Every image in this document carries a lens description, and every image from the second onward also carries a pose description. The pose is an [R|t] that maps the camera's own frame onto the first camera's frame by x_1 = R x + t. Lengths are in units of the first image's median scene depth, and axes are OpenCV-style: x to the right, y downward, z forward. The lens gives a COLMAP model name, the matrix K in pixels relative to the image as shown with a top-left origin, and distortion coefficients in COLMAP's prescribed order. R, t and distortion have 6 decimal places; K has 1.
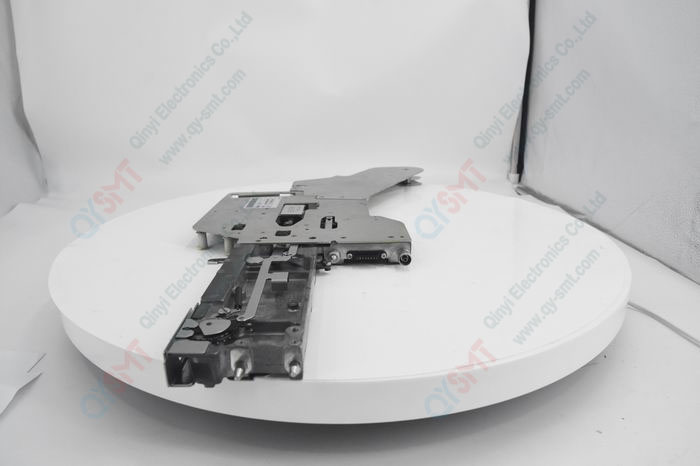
lens RADIAL K [[478.9, 0, 350.0], [0, 478.9, 233.0], [0, 0, 1]] dist [-0.177088, 0.104826]
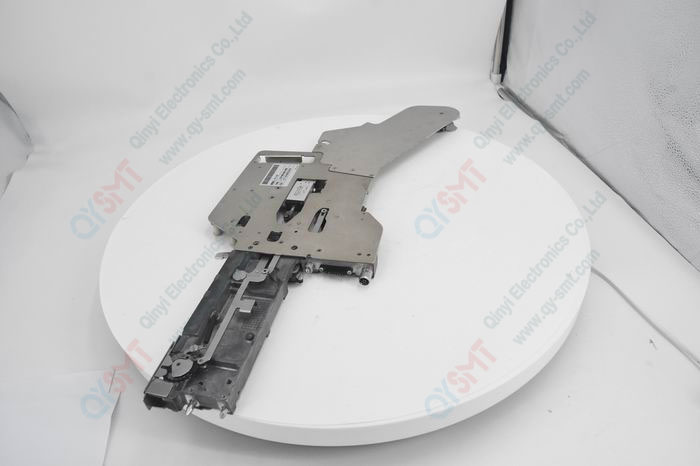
lens RADIAL K [[478.9, 0, 350.0], [0, 478.9, 233.0], [0, 0, 1]] dist [-0.177088, 0.104826]
pose [[0.966355, 0.105967, -0.234371, 0.332464], [-0.009331, 0.925035, 0.379767, -0.480257], [0.257044, -0.364802, 0.894901, -0.002324]]
